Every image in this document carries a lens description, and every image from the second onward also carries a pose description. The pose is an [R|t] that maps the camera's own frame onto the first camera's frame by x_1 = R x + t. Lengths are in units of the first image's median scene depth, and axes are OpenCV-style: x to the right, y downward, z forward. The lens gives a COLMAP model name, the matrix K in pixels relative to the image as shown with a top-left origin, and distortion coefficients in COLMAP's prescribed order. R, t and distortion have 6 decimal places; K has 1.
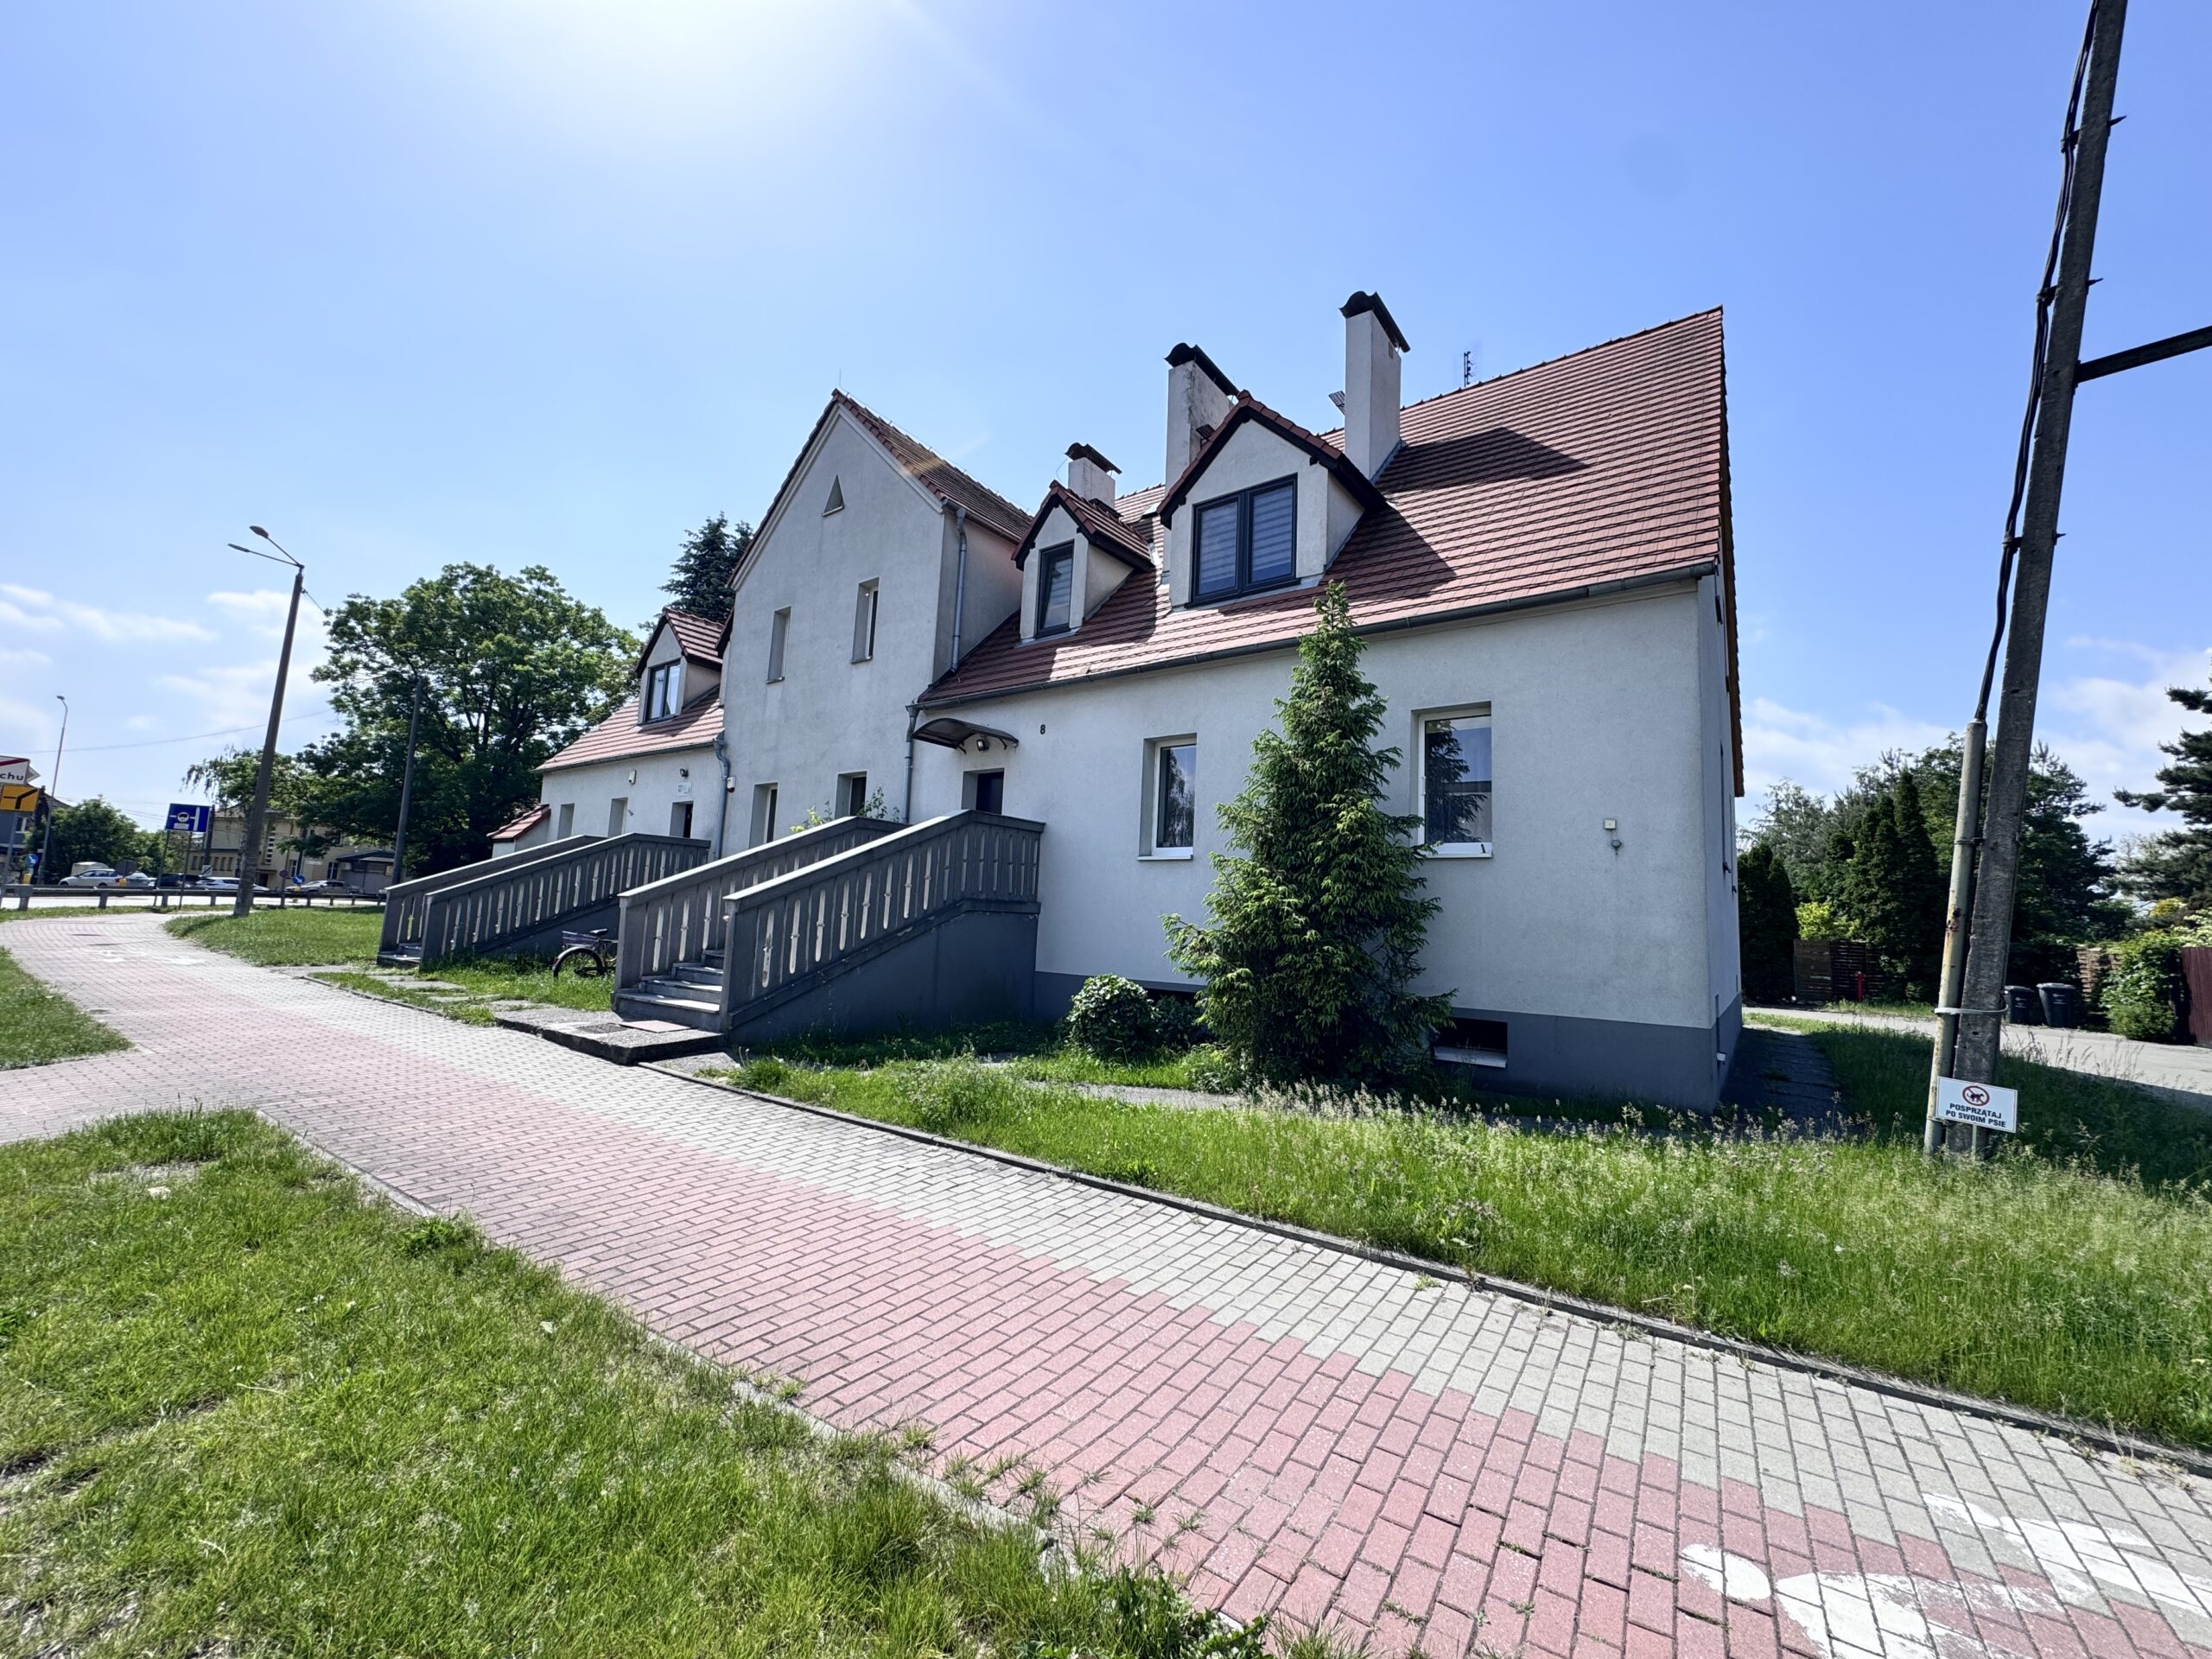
lens RADIAL K [[886.2, 0, 1113.4], [0, 886.2, 827.5], [0, 0, 1]] dist [-0.005723, 0.001087]
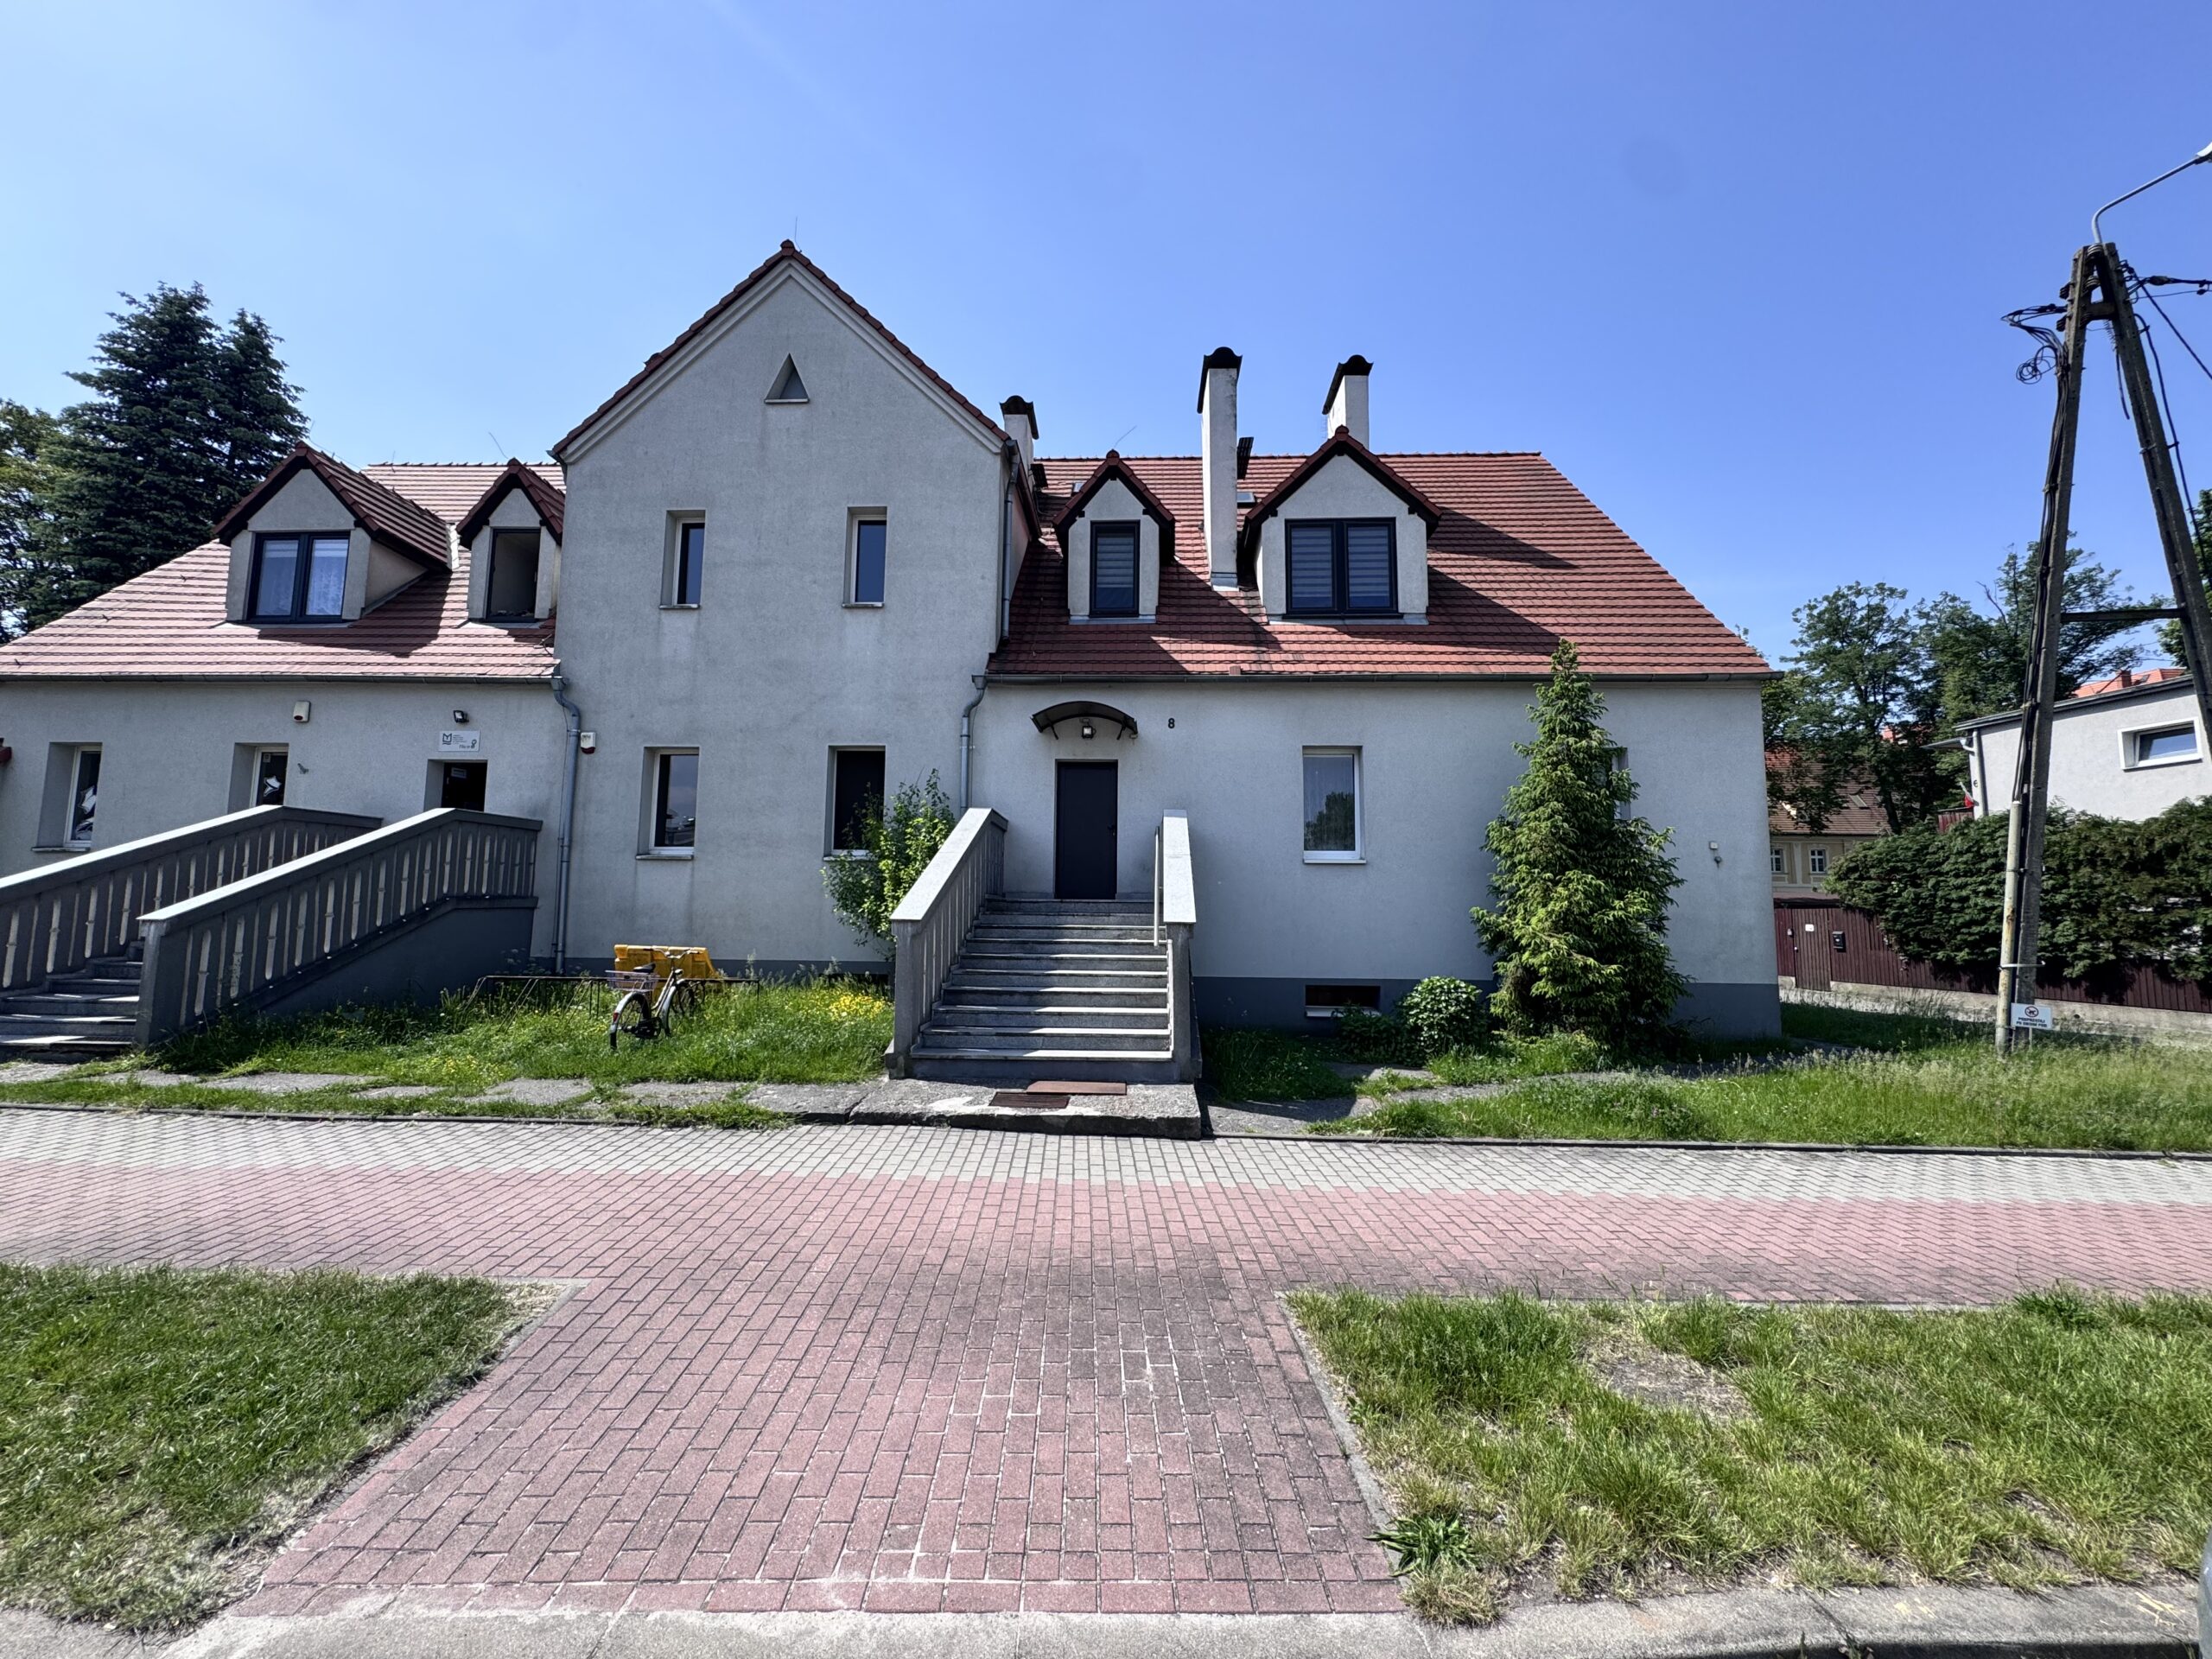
lens RADIAL K [[886.2, 0, 1104.2], [0, 886.2, 827.6], [0, 0, 1]] dist [-0.005723, 0.001087]
pose [[0.821576, 0.019053, 0.569781, -0.657735], [-0.038504, 0.999014, 0.022112, -0.016459], [-0.568798, -0.040106, 0.821499, 0.245490]]
